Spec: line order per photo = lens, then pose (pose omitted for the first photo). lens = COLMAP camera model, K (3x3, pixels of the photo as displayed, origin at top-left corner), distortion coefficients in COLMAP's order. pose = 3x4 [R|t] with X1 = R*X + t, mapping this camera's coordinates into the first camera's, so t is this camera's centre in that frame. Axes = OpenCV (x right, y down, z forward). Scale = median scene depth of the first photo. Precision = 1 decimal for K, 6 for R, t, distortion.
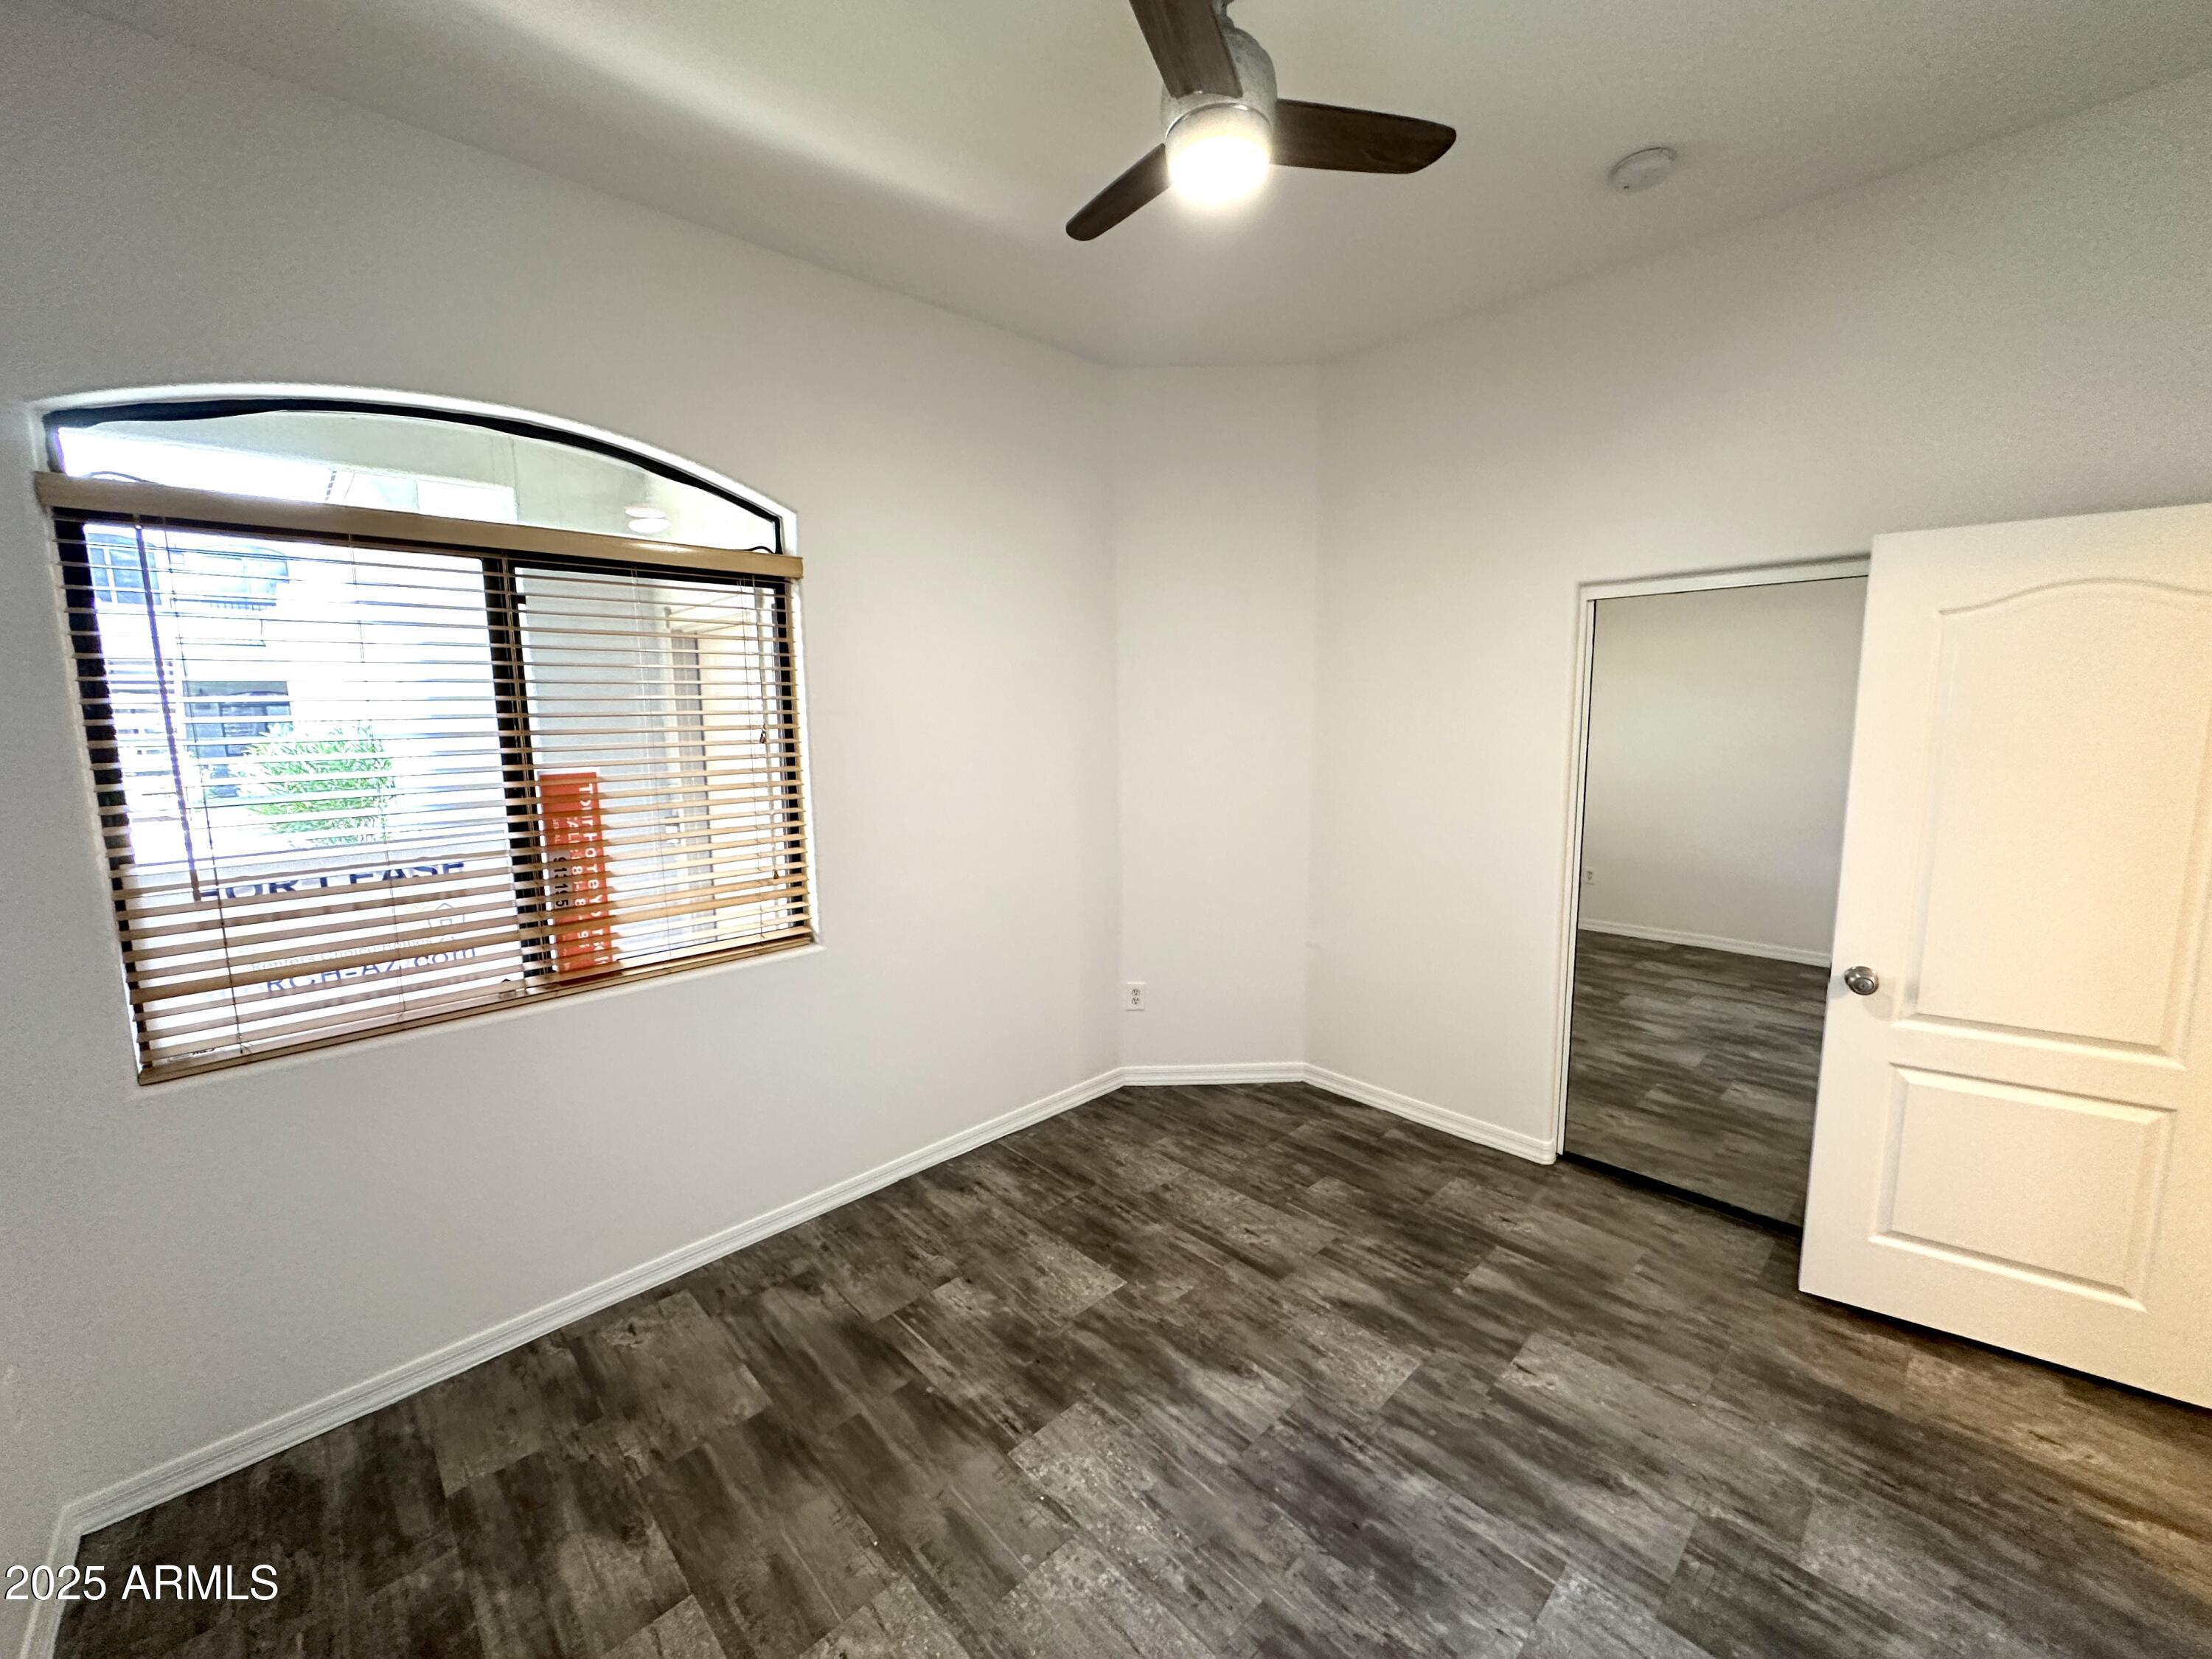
lens RADIAL K [[888.3, 0, 1101.2], [0, 888.3, 832.0], [0, 0, 1]] dist [-0.002563, -0.000057]
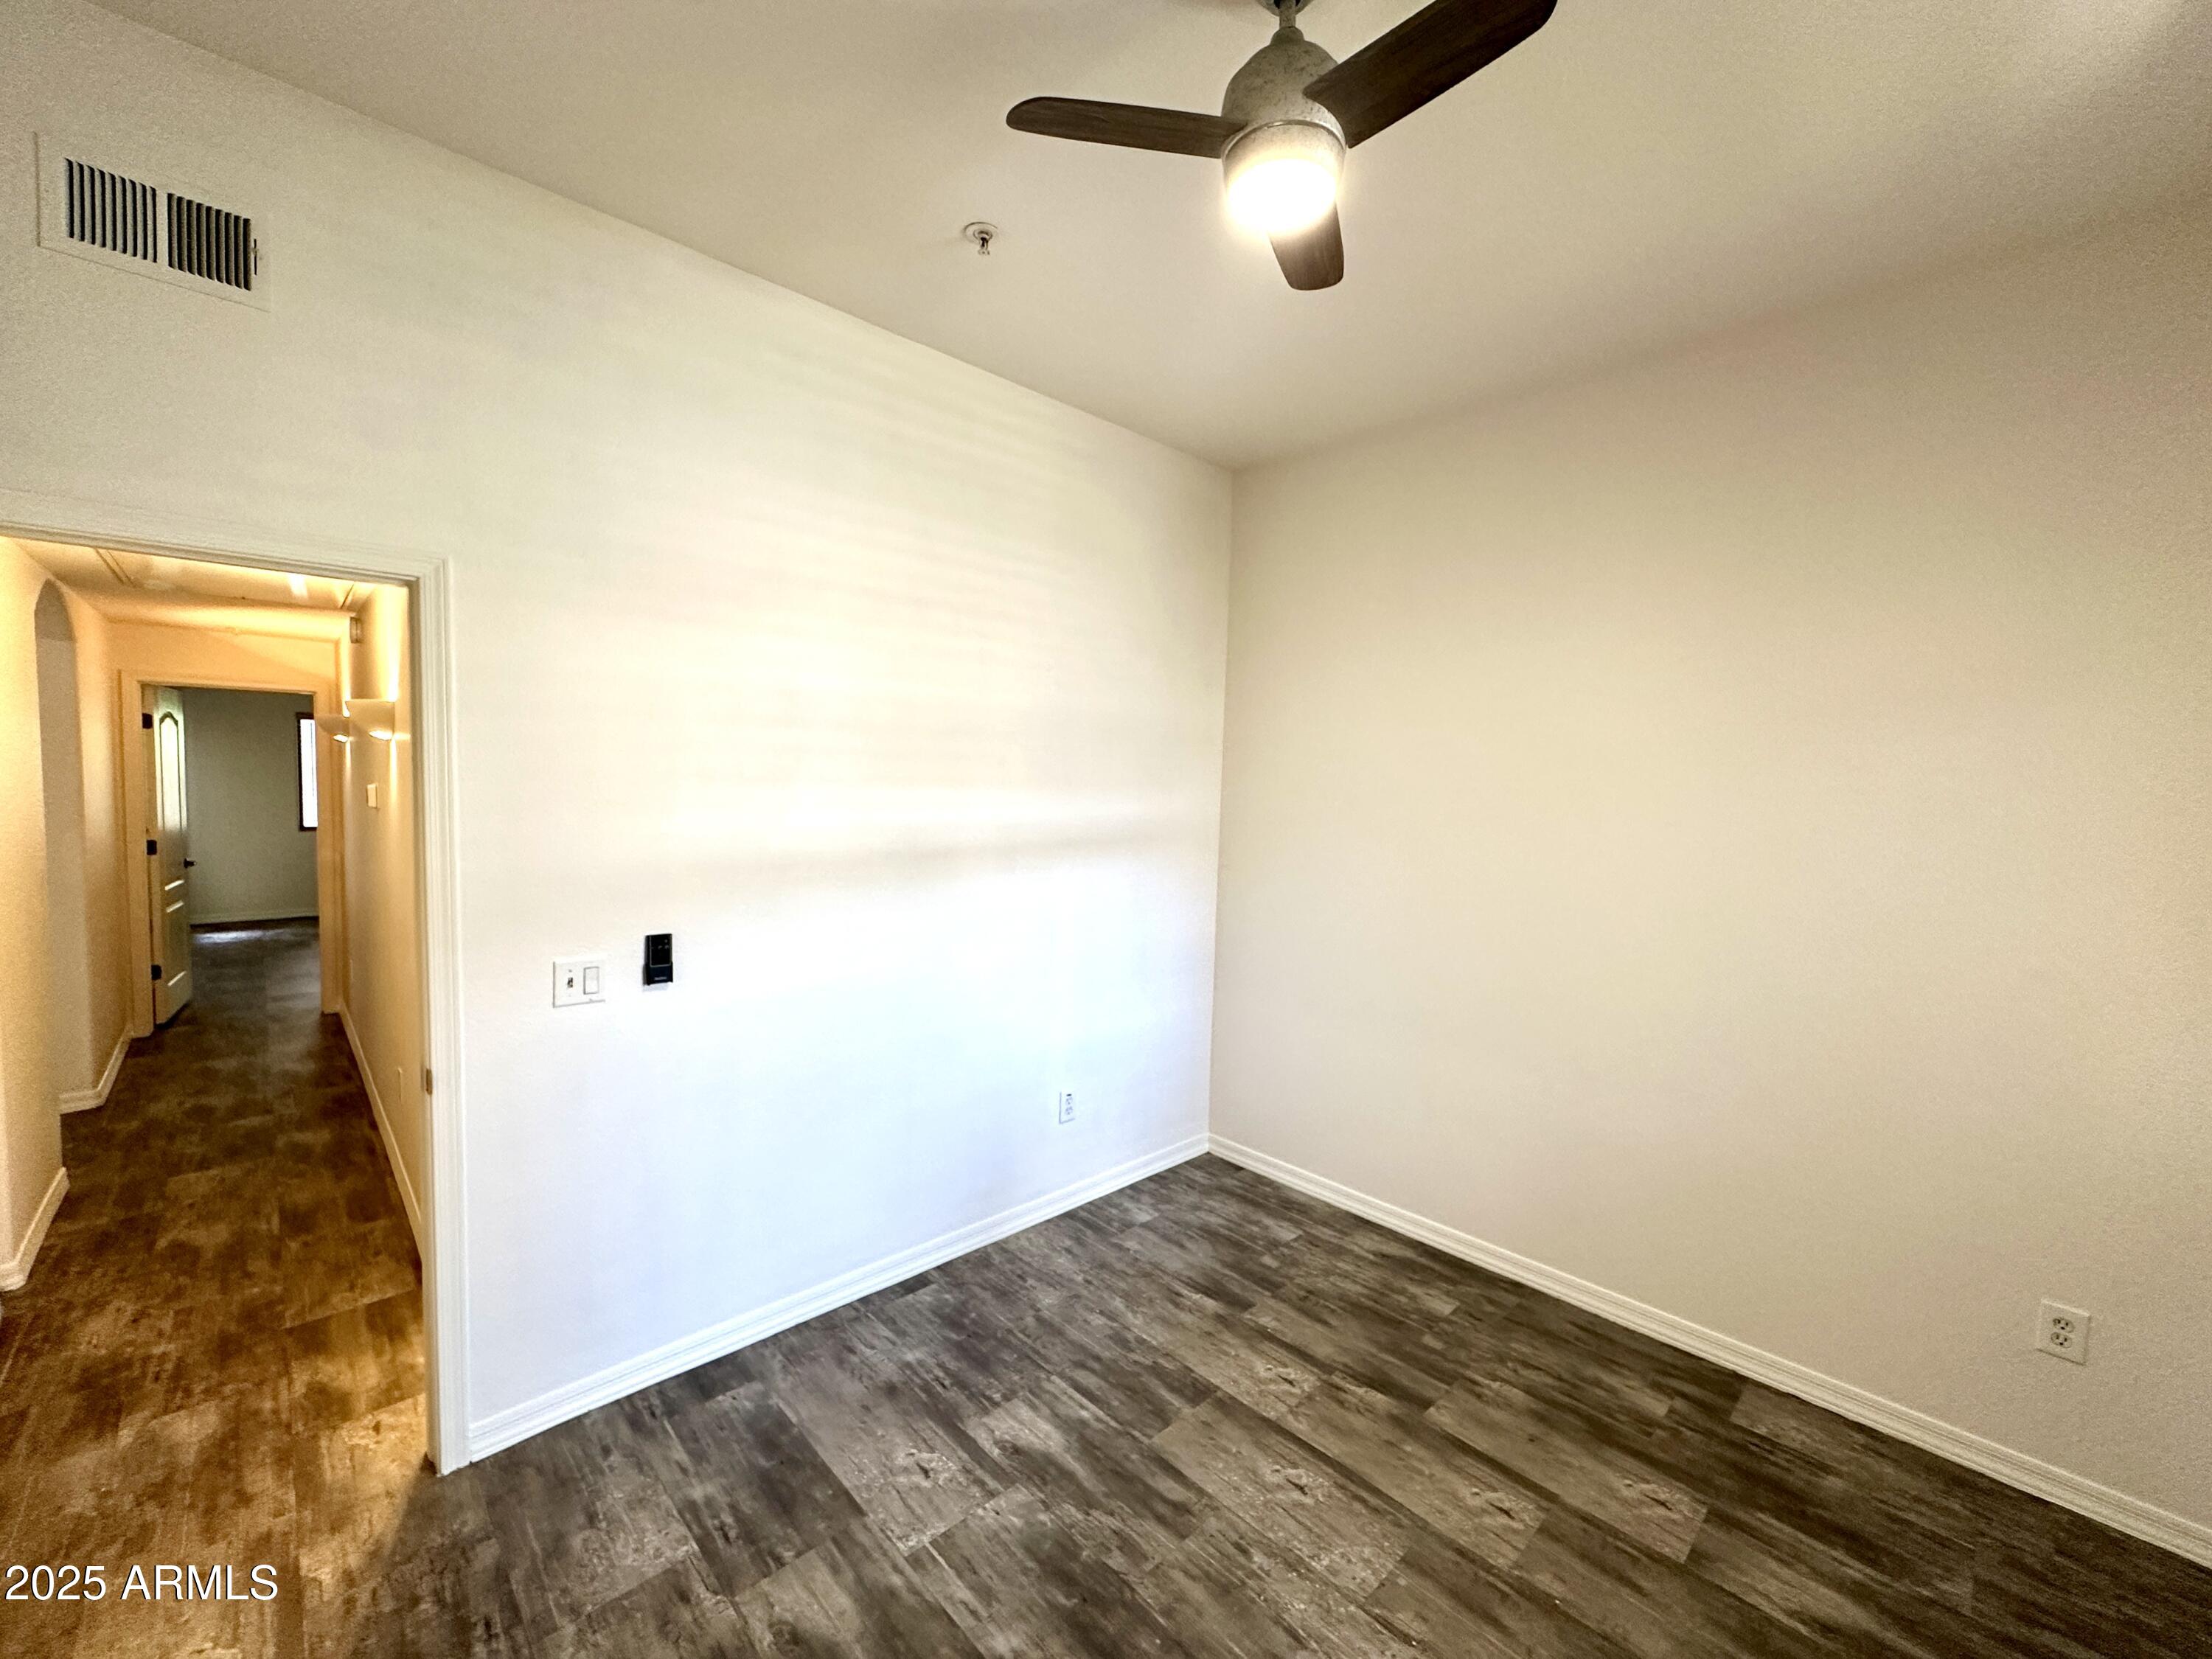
lens RADIAL K [[888.3, 0, 1095.6], [0, 888.3, 817.0], [0, 0, 1]] dist [-0.002563, -0.000057]
pose [[-0.999953, -0.009382, 0.002261, 0.269145], [-0.008797, 0.982486, 0.186130, -0.257896], [-0.003968, 0.186102, -0.982522, 1.739576]]
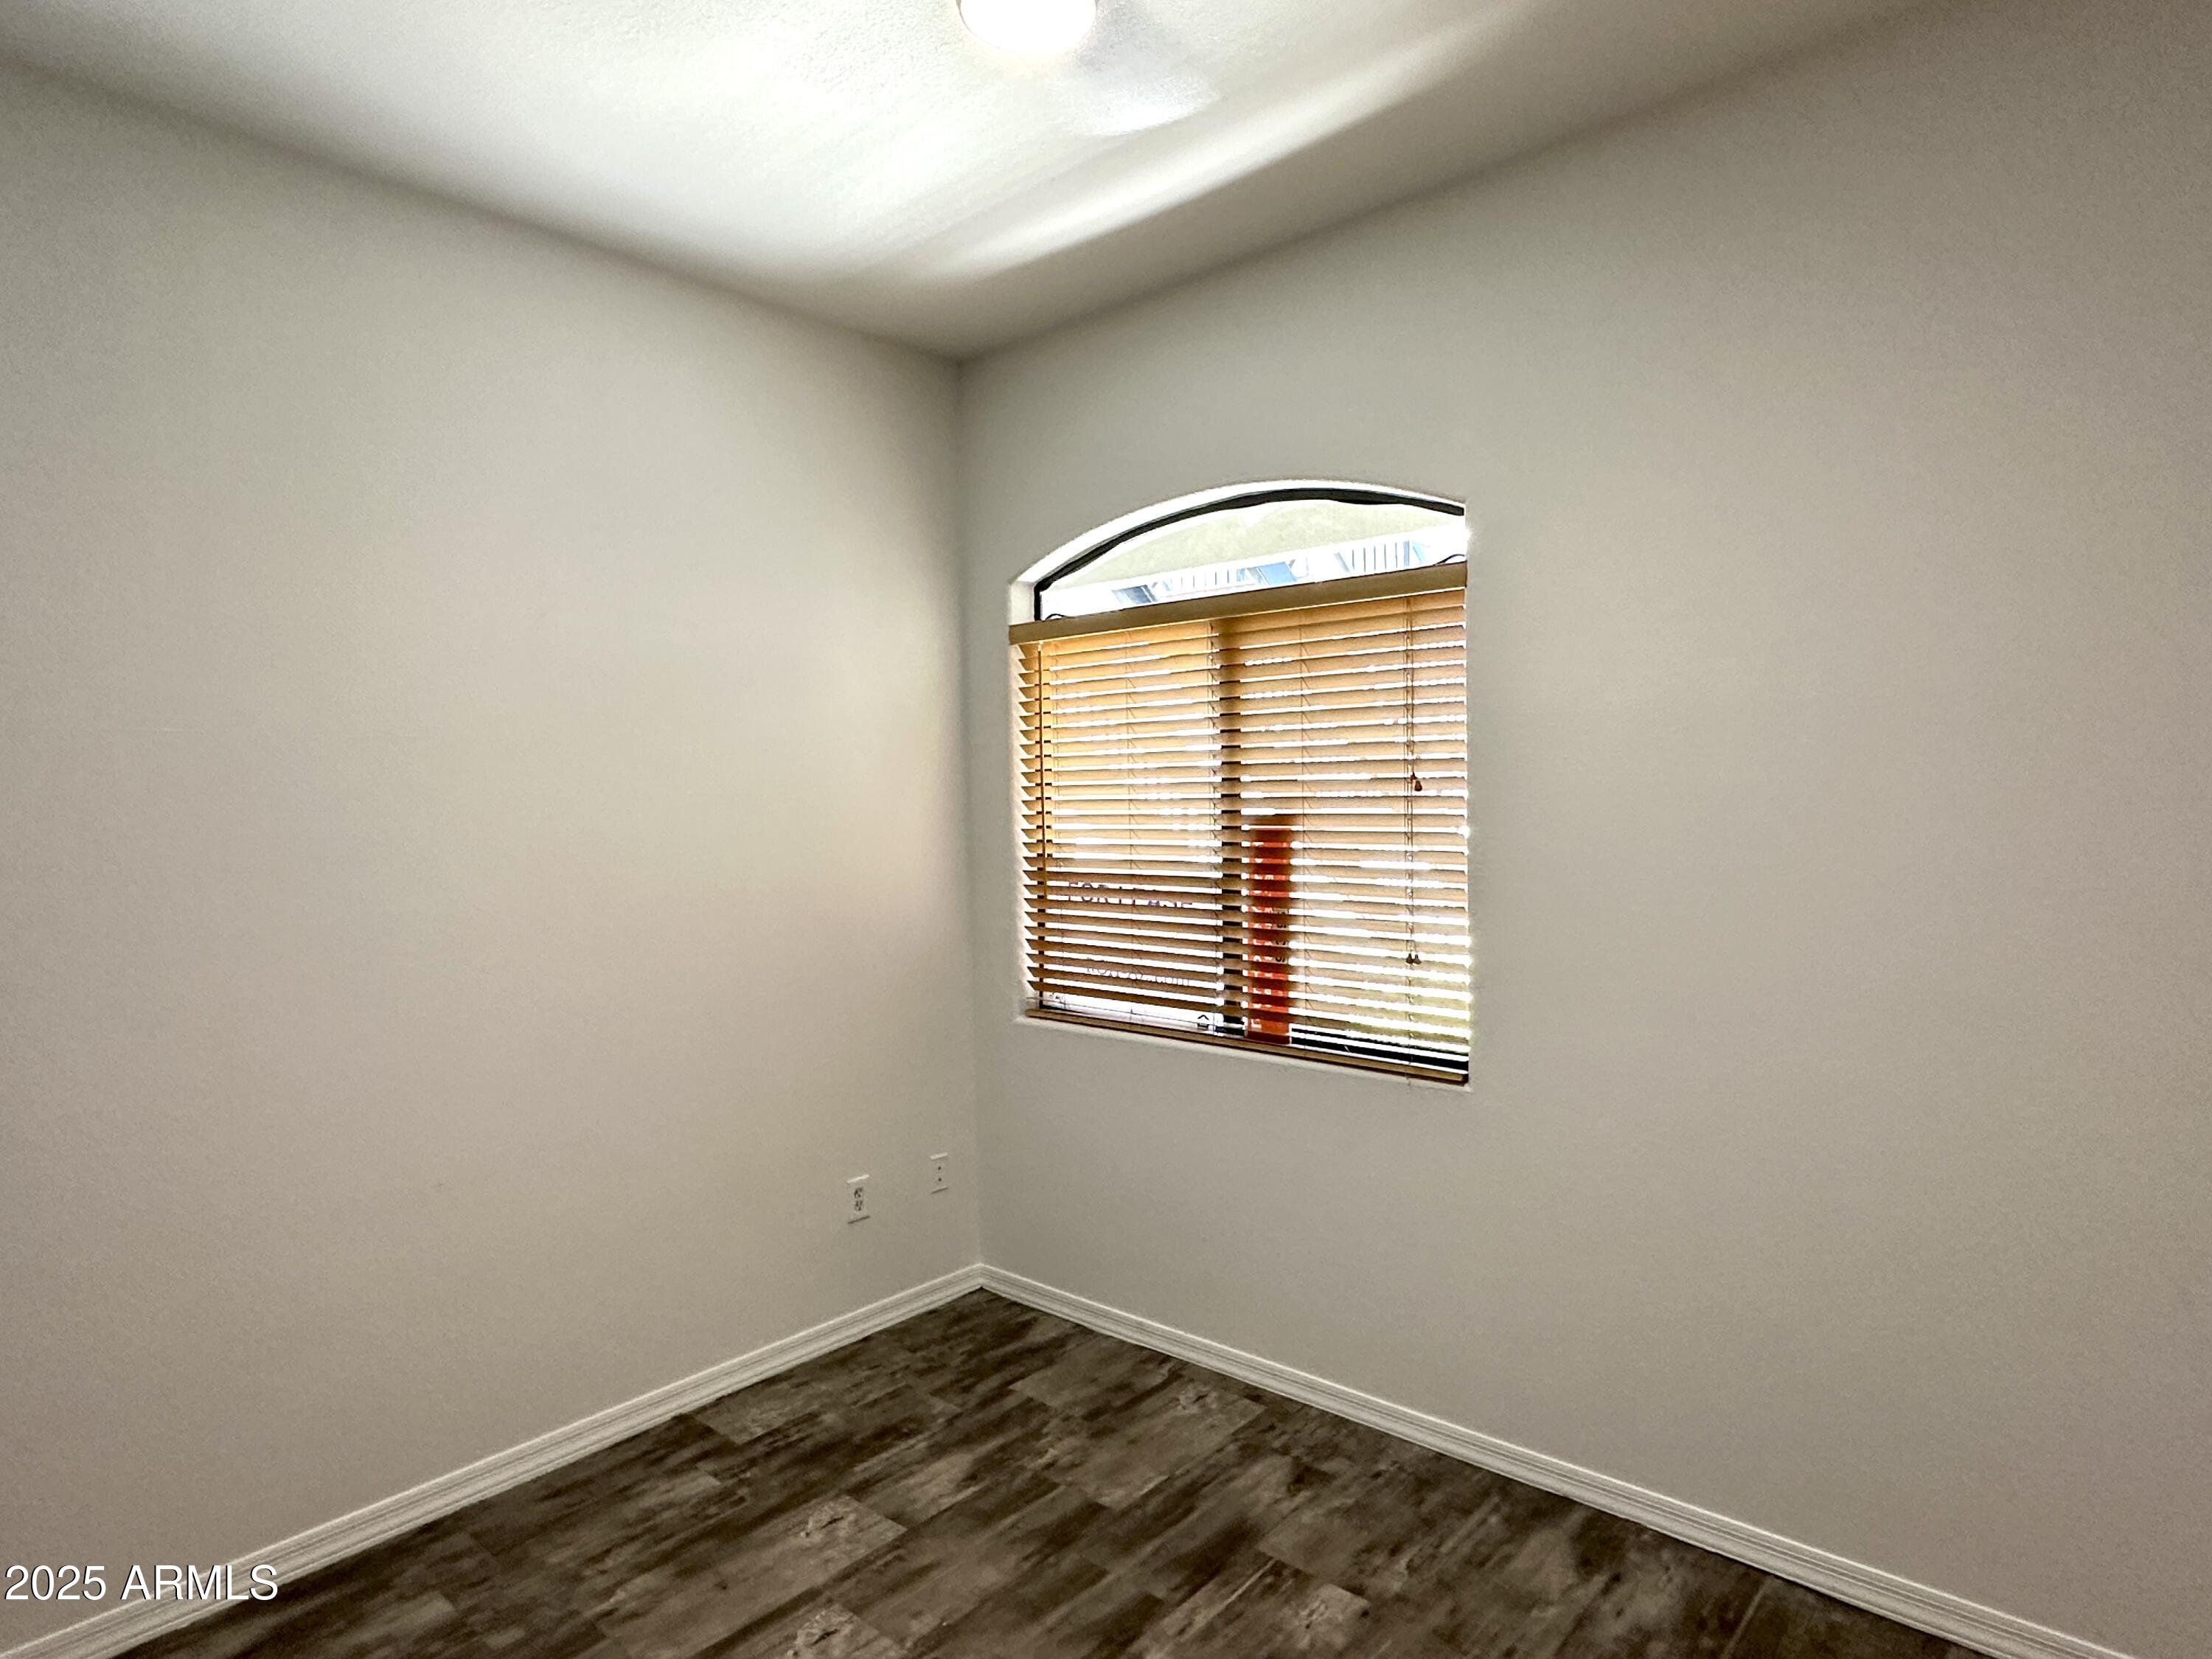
lens RADIAL K [[1266.2, 0, 1098.0], [0, 1266.2, 830.5], [0, 0, 1]] dist [-0.002721, 0.000719]
pose [[0.071544, 0.057200, -0.995796, 1.032009], [-0.115889, 0.992070, 0.048659, -0.139920], [0.990682, 0.111920, 0.077605, 0.910302]]
